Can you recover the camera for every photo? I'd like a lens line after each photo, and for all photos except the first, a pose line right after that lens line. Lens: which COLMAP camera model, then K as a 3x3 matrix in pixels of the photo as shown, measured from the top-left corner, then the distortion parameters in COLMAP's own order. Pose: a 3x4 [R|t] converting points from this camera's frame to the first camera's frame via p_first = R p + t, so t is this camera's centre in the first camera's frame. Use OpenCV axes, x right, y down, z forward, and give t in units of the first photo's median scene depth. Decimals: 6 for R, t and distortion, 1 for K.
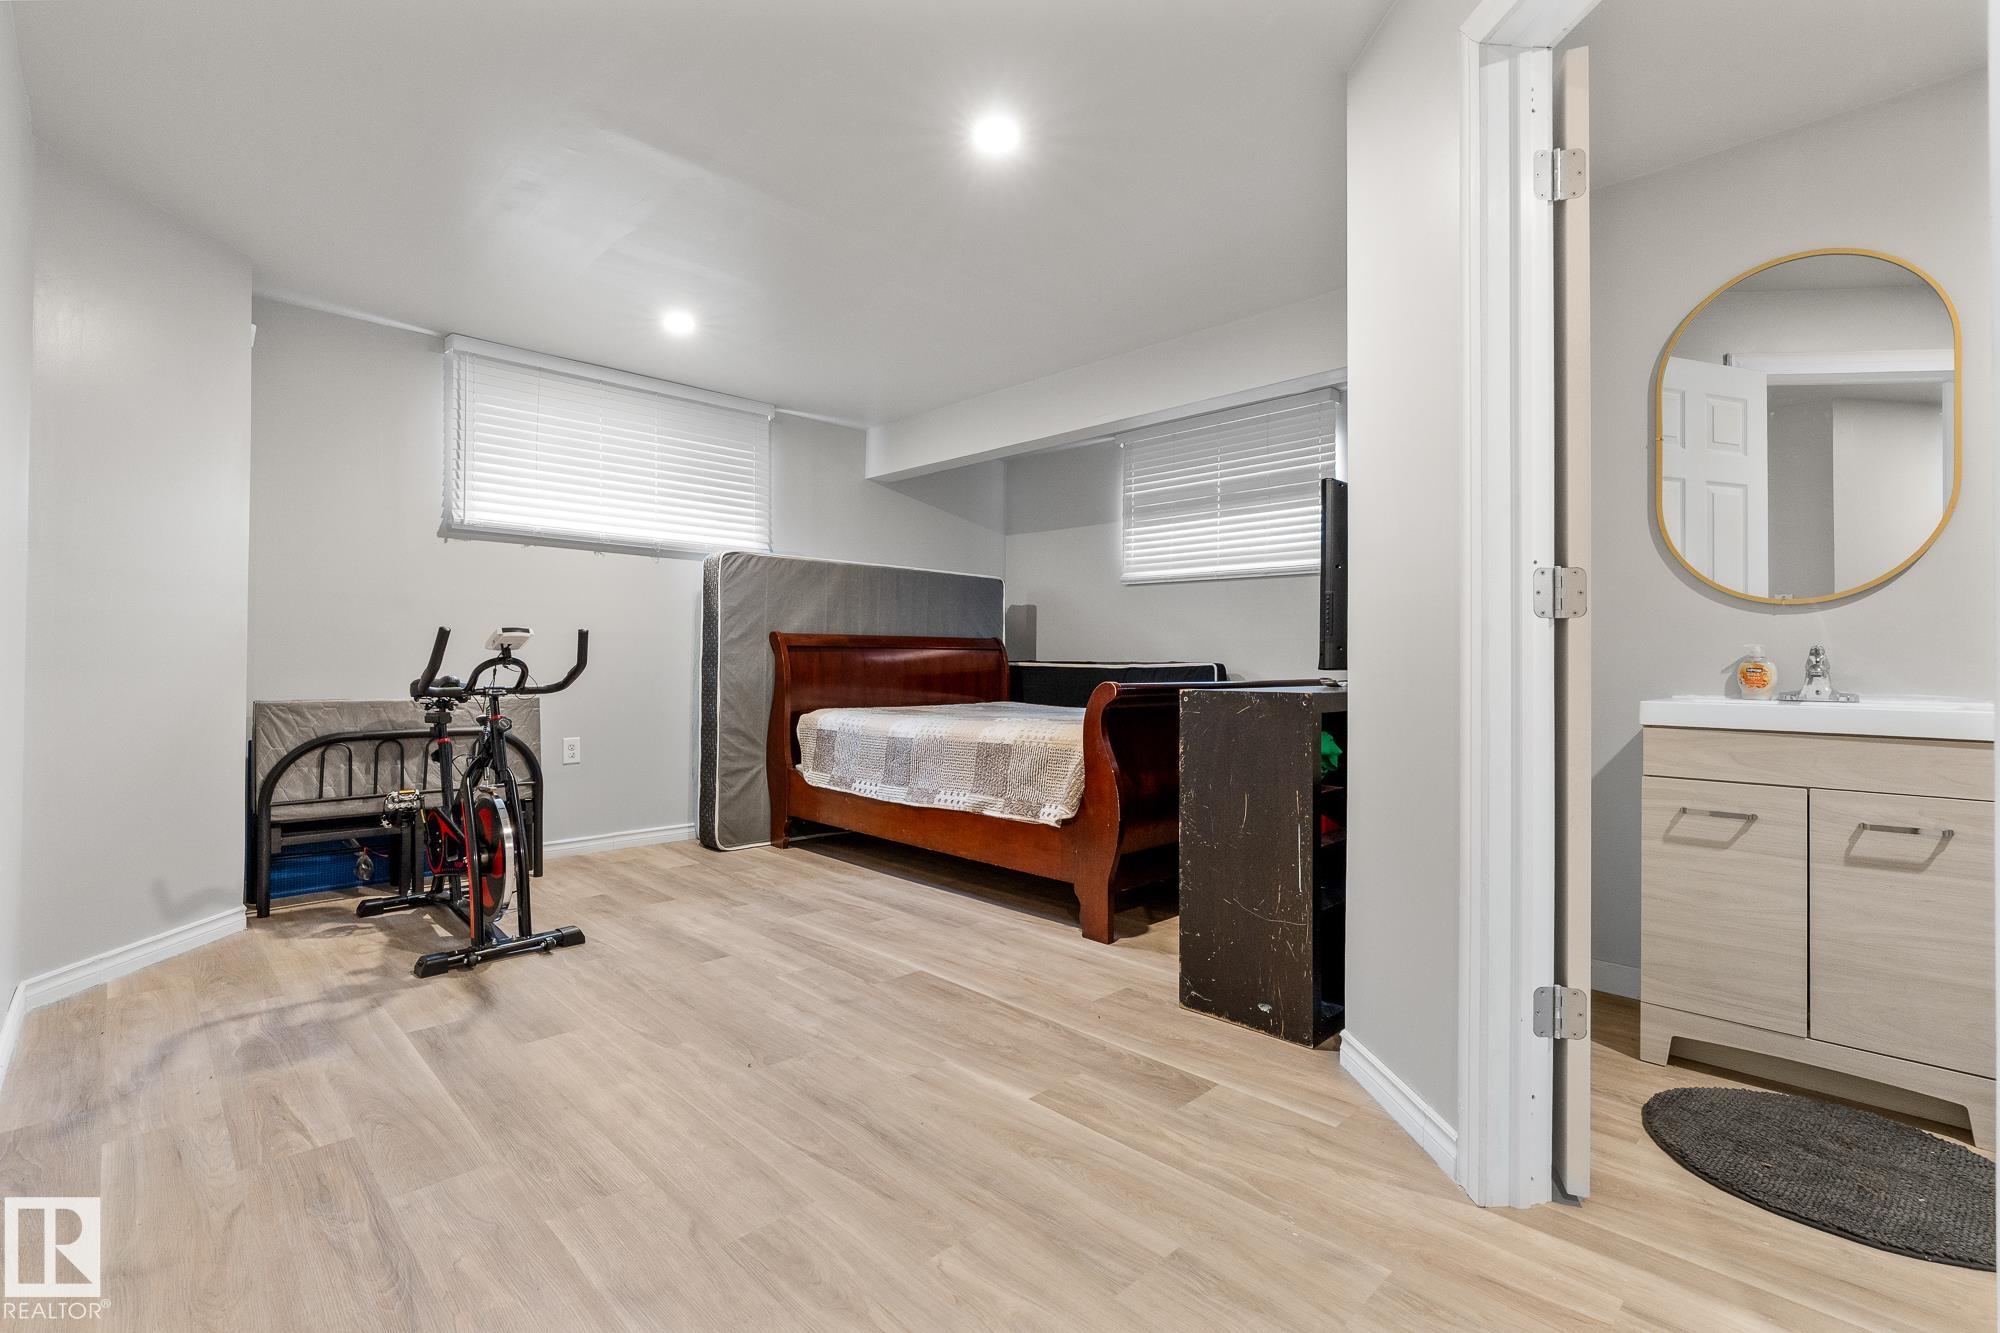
lens RADIAL K [[899.6, 0, 1005.5], [0, 899.6, 660.4], [0, 0, 1]] dist [-0.007370, 0.002258]
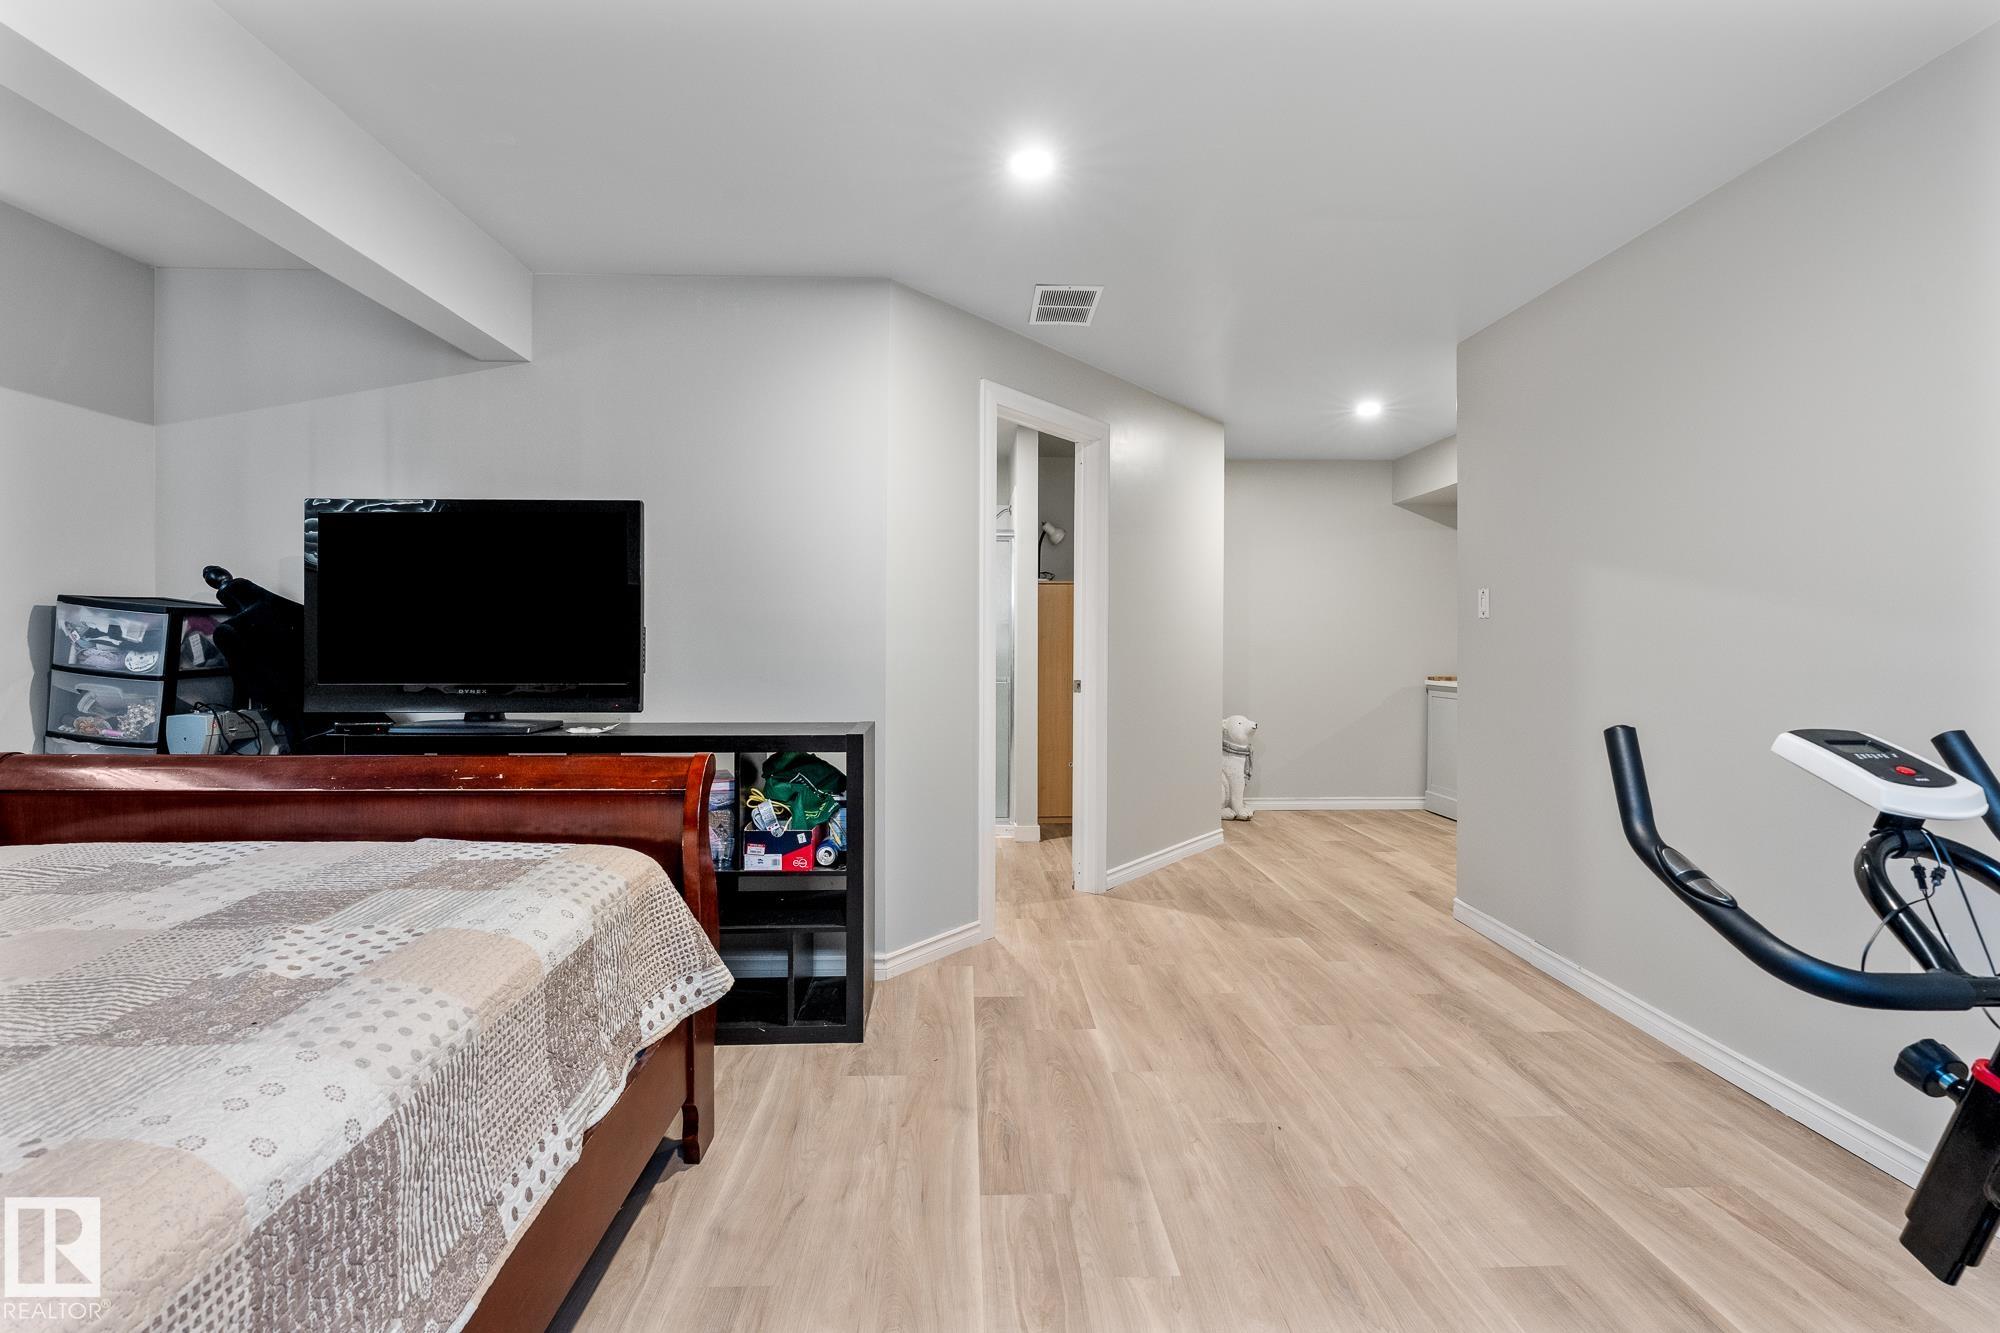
lens RADIAL K [[899.6, 0, 1003.4], [0, 899.6, 653.9], [0, 0, 1]] dist [-0.007370, 0.002258]
pose [[-0.733790, -0.015882, 0.679190, -0.692923], [-0.007586, 0.999856, 0.015184, -0.086514], [-0.679334, 0.005989, -0.733805, 1.845307]]
